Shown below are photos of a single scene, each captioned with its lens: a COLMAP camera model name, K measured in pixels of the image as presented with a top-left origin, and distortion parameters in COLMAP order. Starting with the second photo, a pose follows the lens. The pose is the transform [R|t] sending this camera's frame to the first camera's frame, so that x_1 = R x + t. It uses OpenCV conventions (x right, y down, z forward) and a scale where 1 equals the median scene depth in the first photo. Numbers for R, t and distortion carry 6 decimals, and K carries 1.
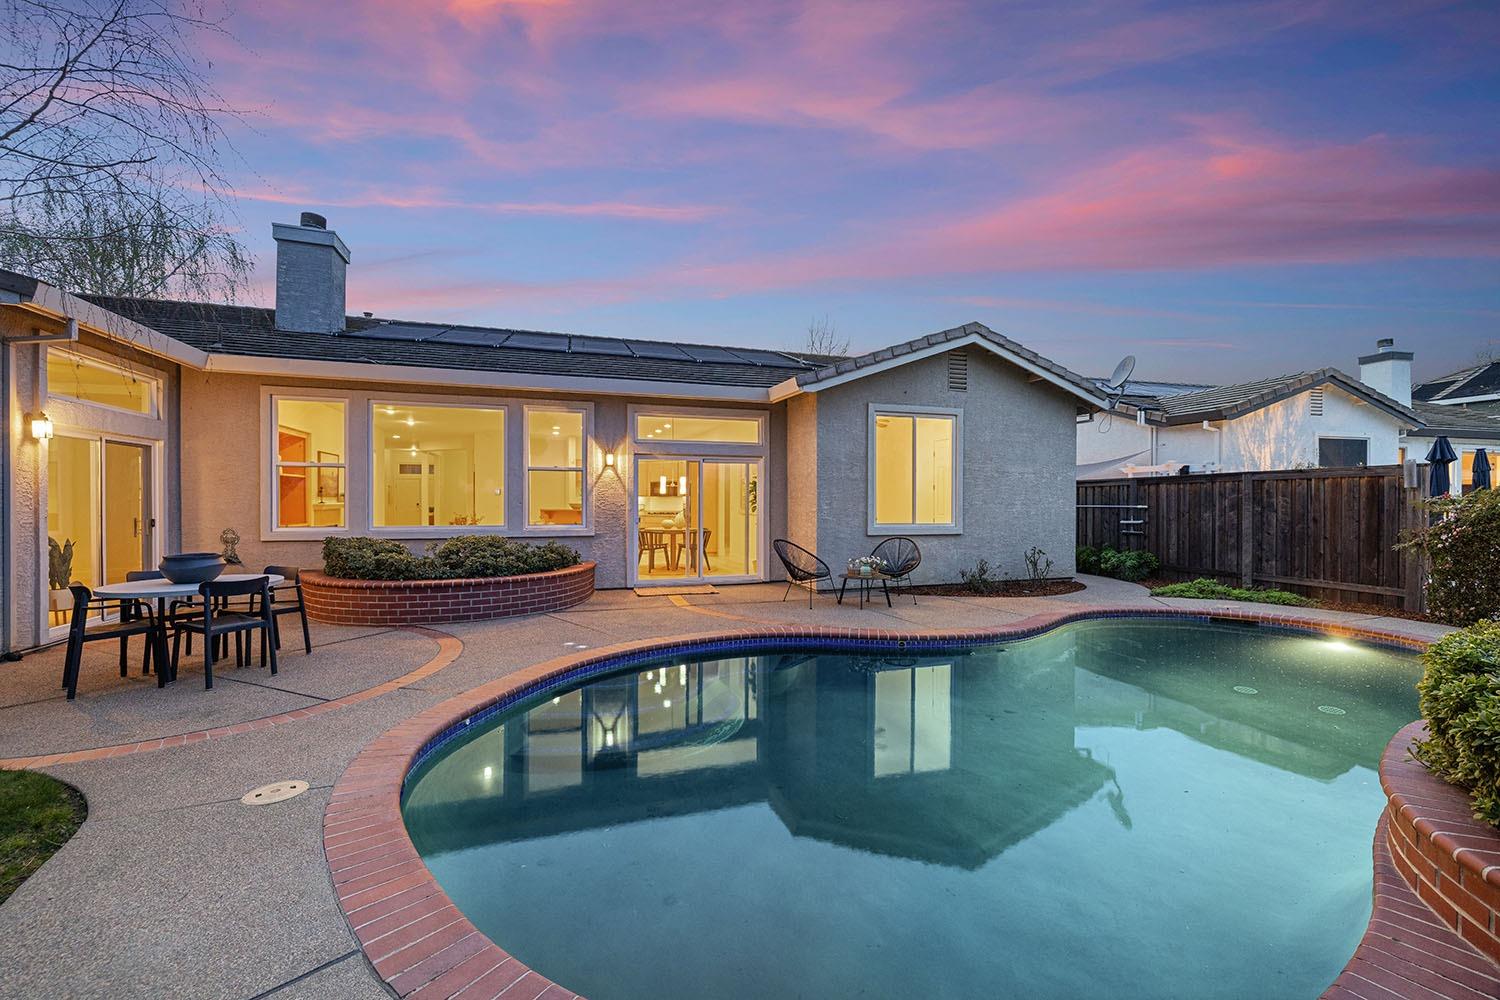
lens RADIAL K [[629.2, 0, 750.5], [0, 629.2, 502.6], [0, 0, 1]] dist [-0.002339, 0.000860]
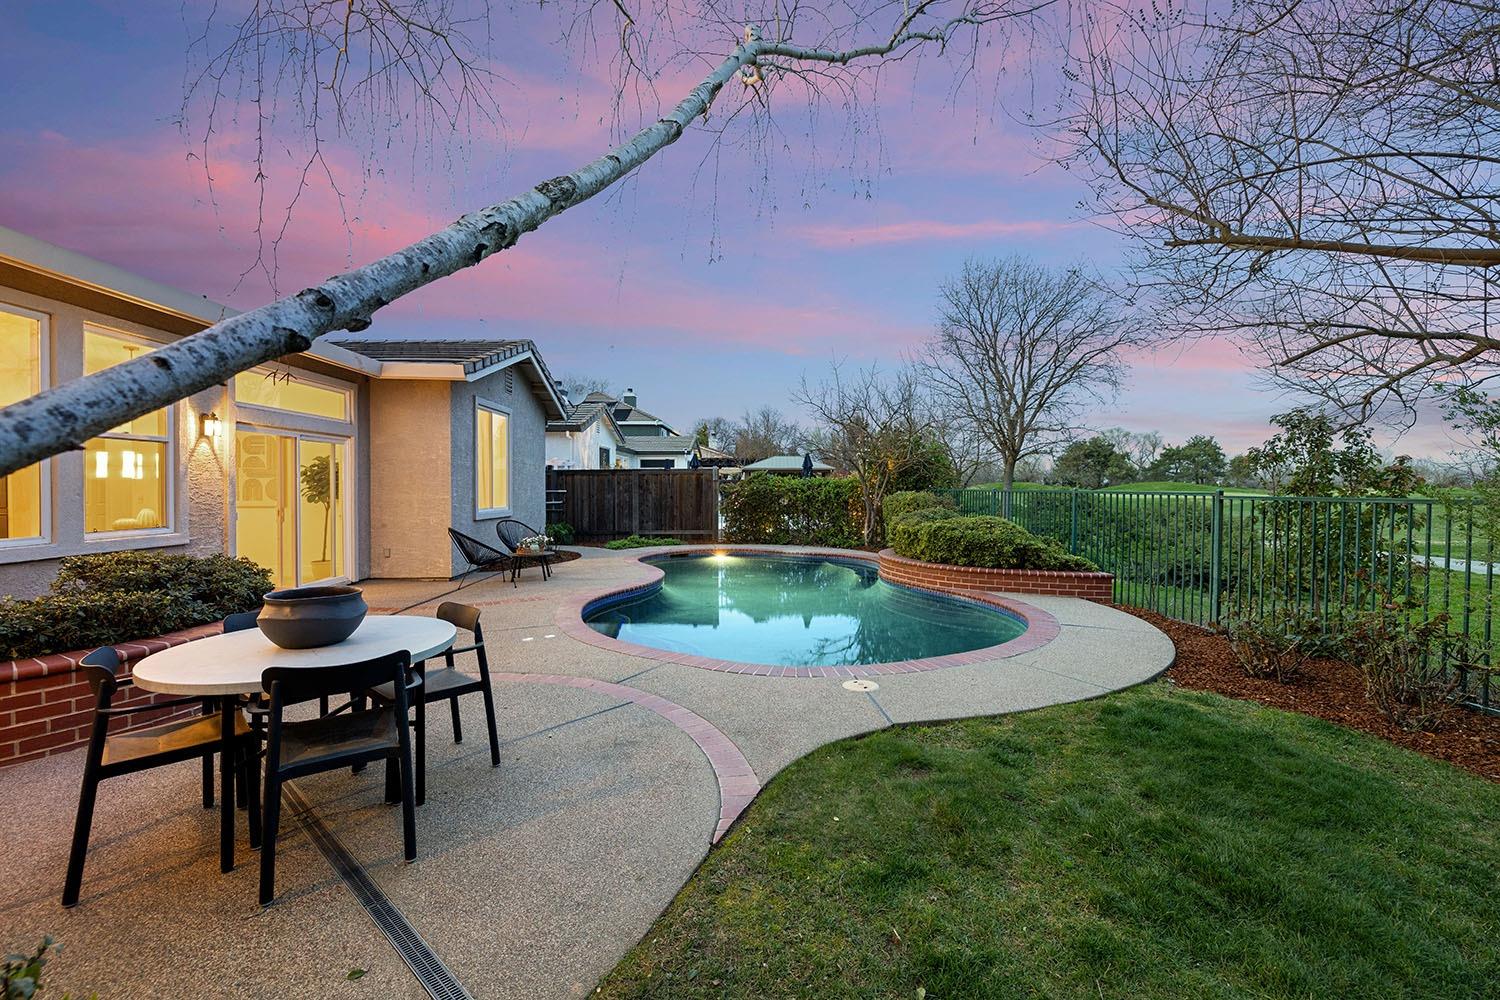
lens RADIAL K [[629.2, 0, 748.1], [0, 629.2, 485.5], [0, 0, 1]] dist [-0.002339, 0.000860]
pose [[0.280563, -0.001003, 0.959835, -0.738651], [0.004958, 0.999988, -0.000404, -0.004304], [-0.959823, 0.004872, 0.280564, 0.273855]]
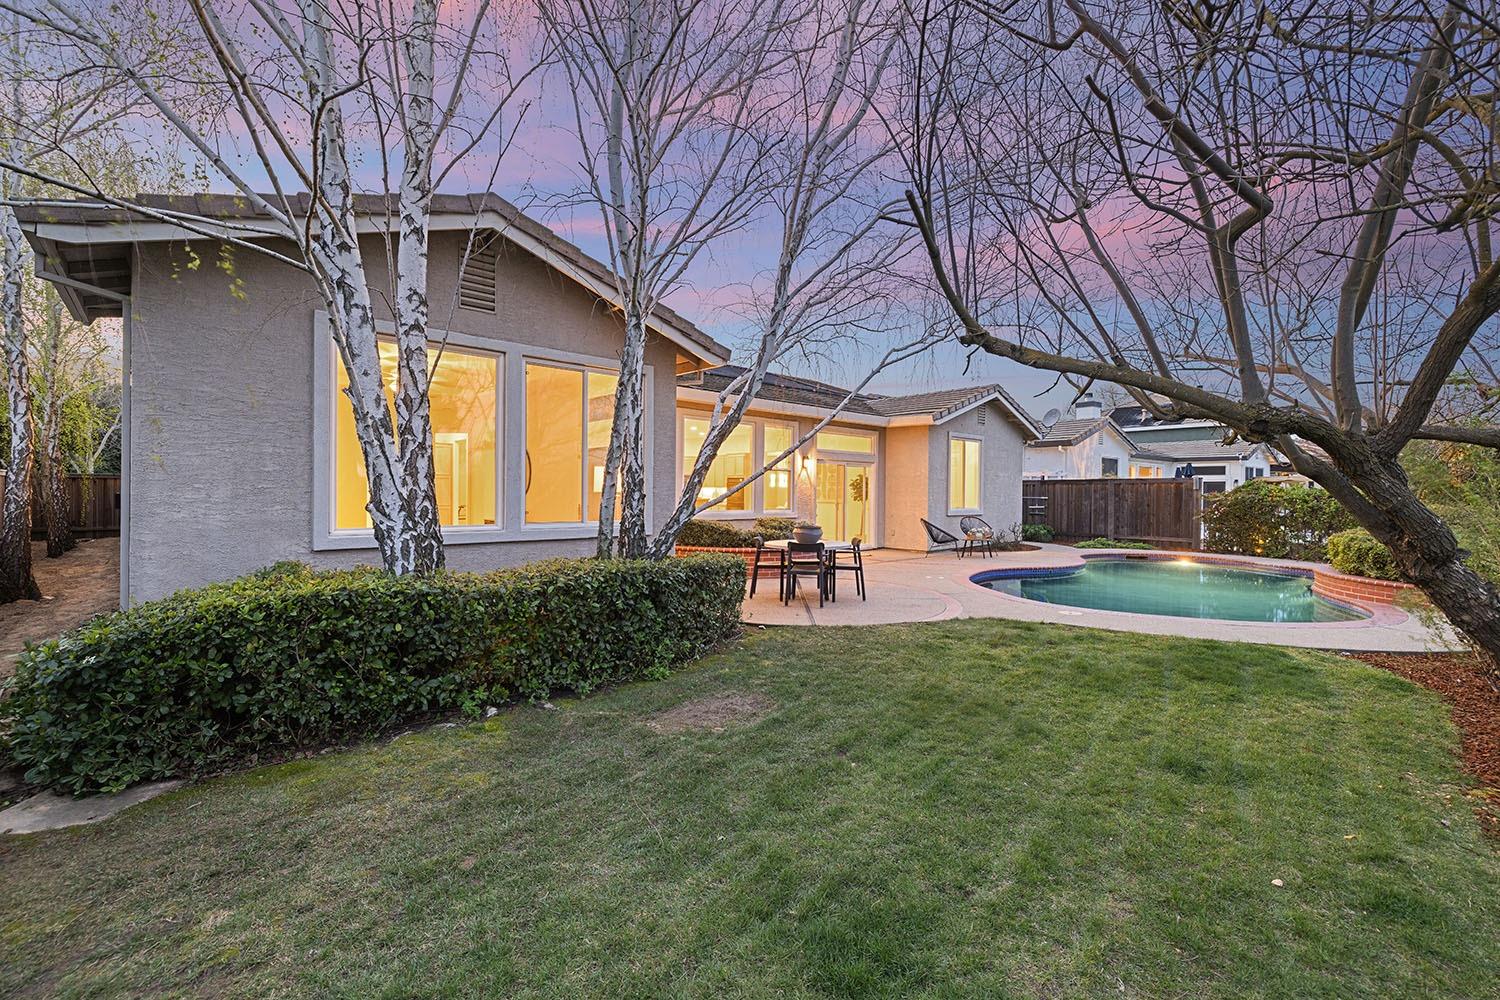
lens RADIAL K [[629.2, 0, 742.2], [0, 629.2, 492.3], [0, 0, 1]] dist [-0.002339, 0.000860]
pose [[0.914241, 0.006332, 0.405122, -0.965688], [-0.006878, 0.999976, -0.000106, -0.002683], [-0.405113, -0.002690, 0.914263, -0.237231]]
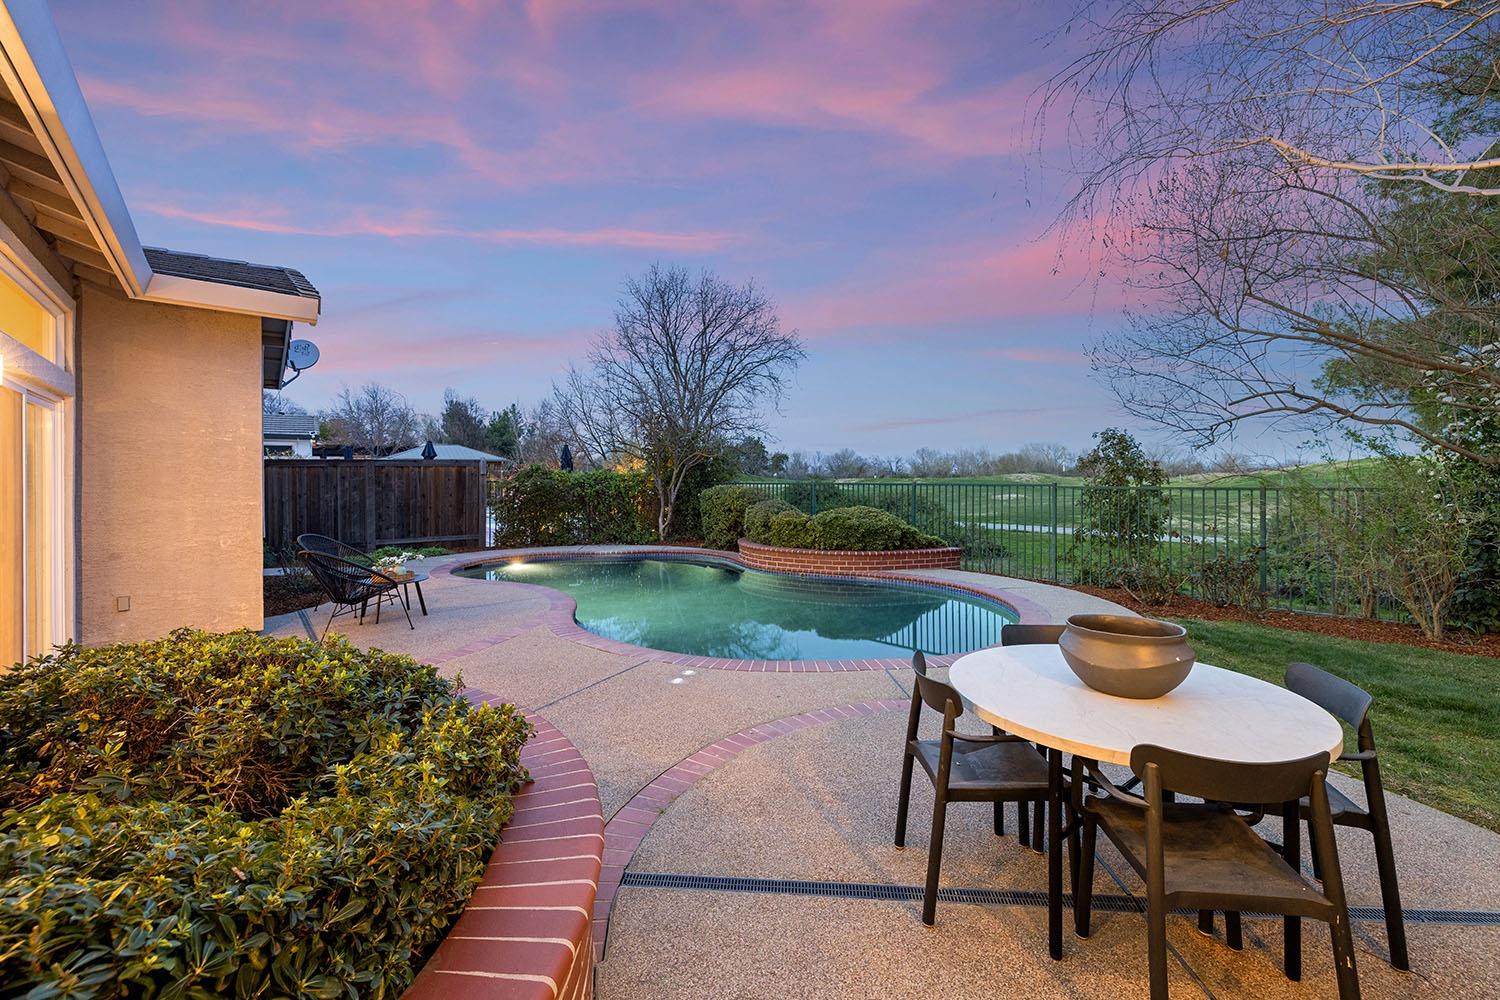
lens RADIAL K [[629.2, 0, 757.8], [0, 629.2, 487.1], [0, 0, 1]] dist [-0.002339, 0.000860]
pose [[-0.359535, -0.015270, 0.933007, -0.676494], [0.008485, 0.999771, 0.019632, -0.012792], [-0.933093, 0.014975, -0.359323, 0.773723]]
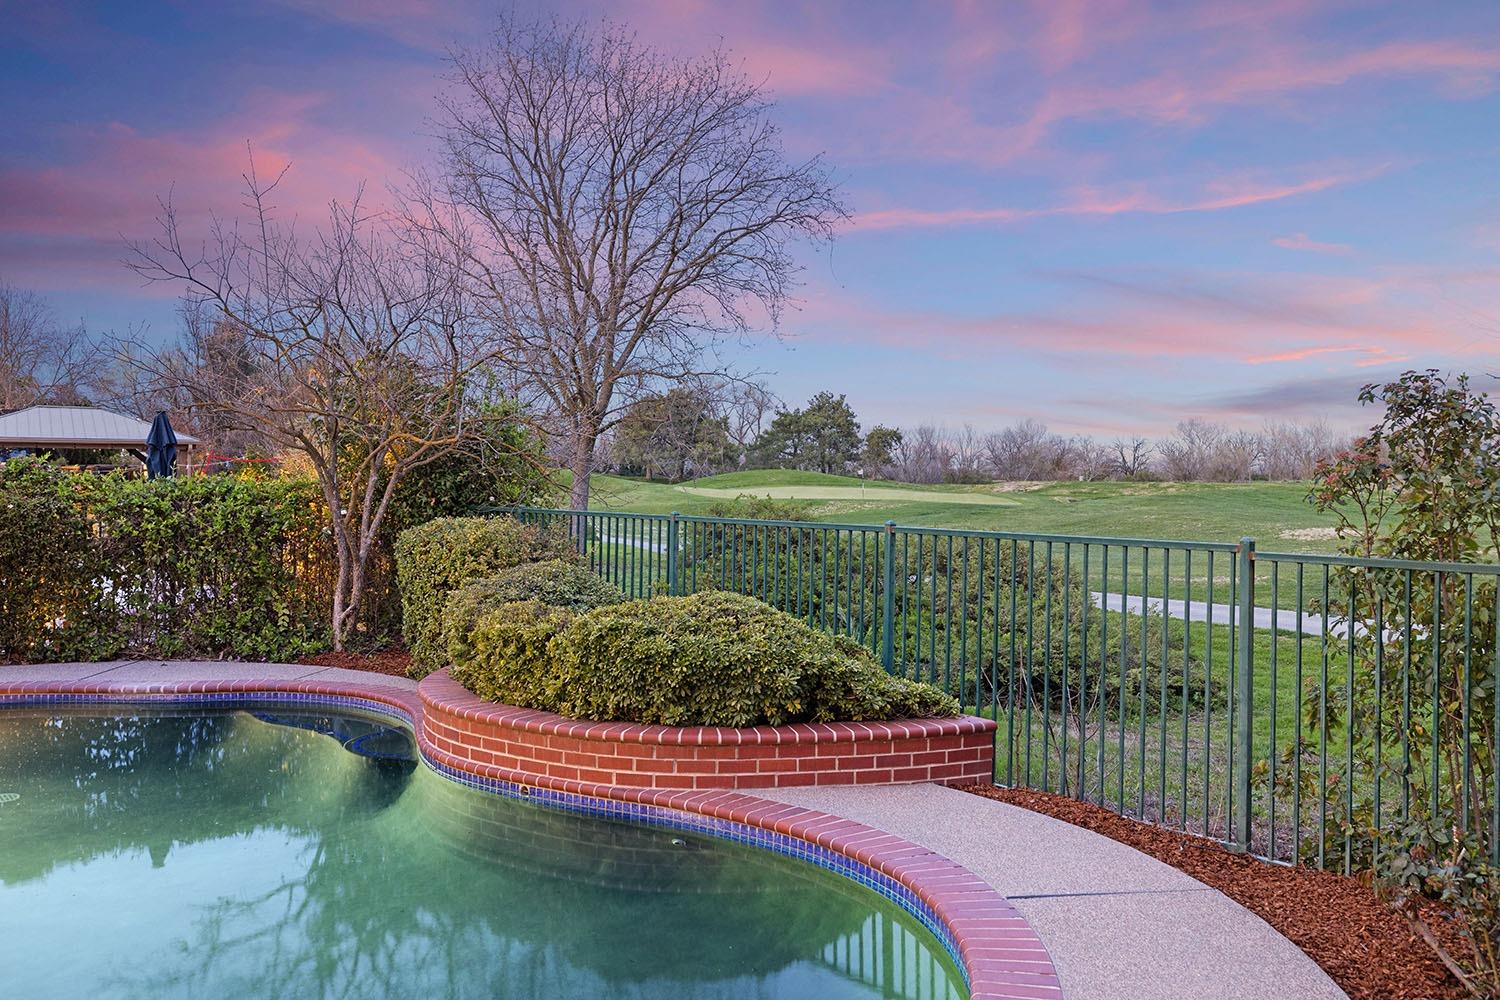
lens RADIAL K [[1262.2, 0, 751.5], [0, 1262.2, 486.9], [0, 0, 1]] dist [0.006376, 0.003800]
pose [[-0.284721, -0.012911, 0.958523, -0.460097], [-0.001612, 0.999914, 0.012990, -0.032464], [-0.958609, 0.002153, -0.284718, 0.397252]]
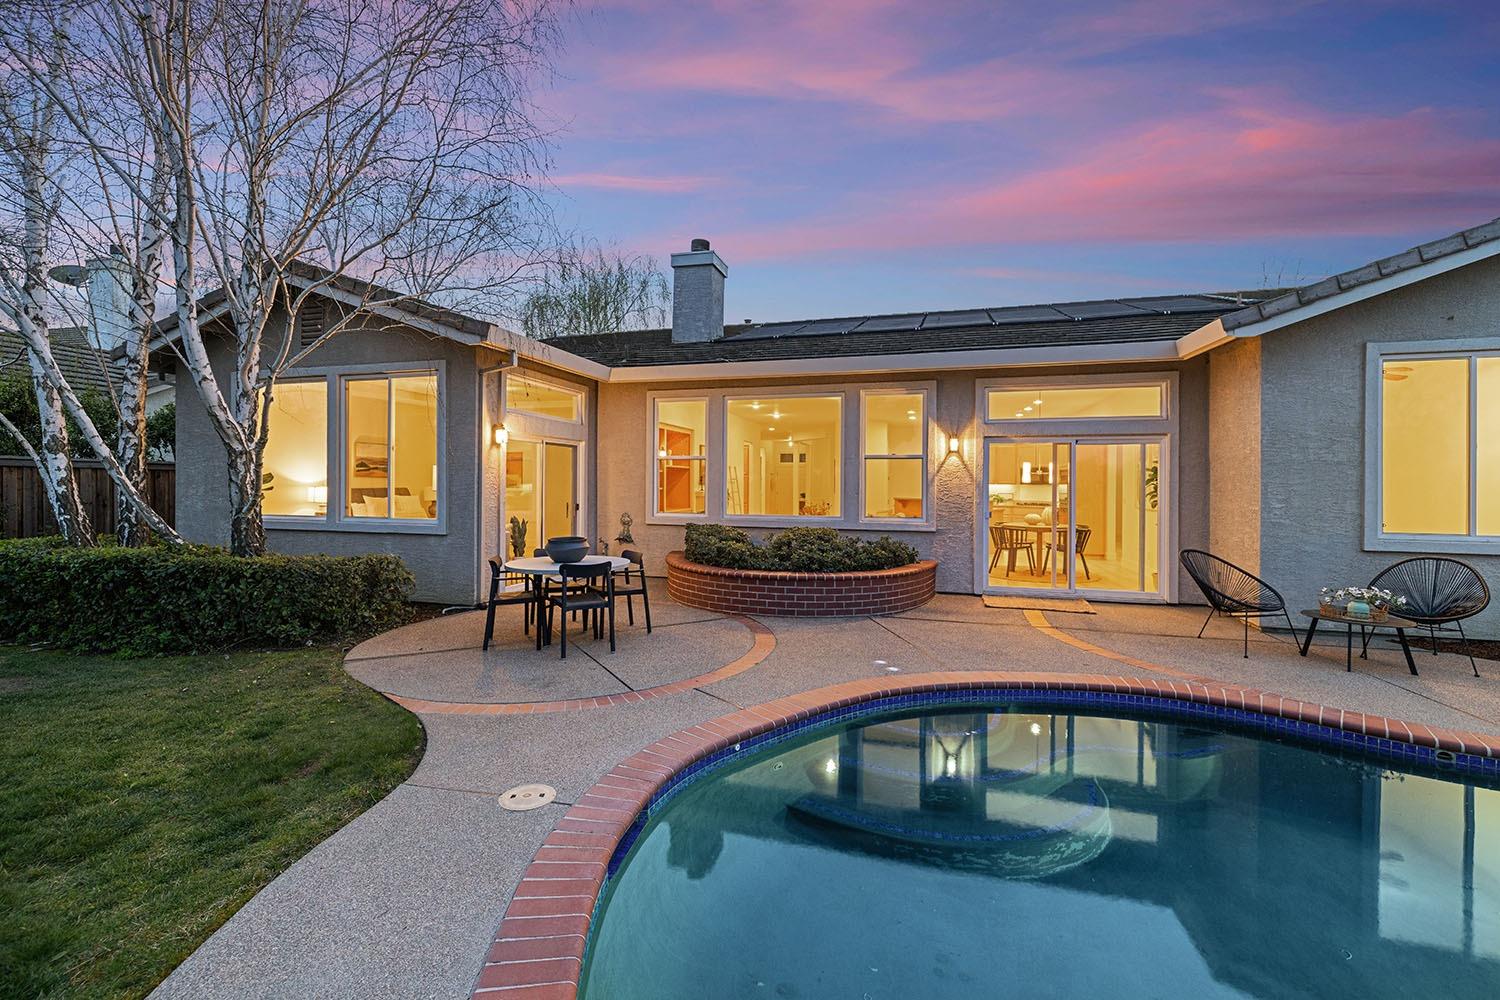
lens RADIAL K [[629.2, 0, 740.6], [0, 629.2, 483.2], [0, 0, 1]] dist [-0.002339, 0.000860]
pose [[0.825192, 0.003012, -0.564845, 0.025255], [-0.006541, 0.999970, -0.004223, -0.009708], [0.564815, 0.007179, 0.825186, 0.121331]]
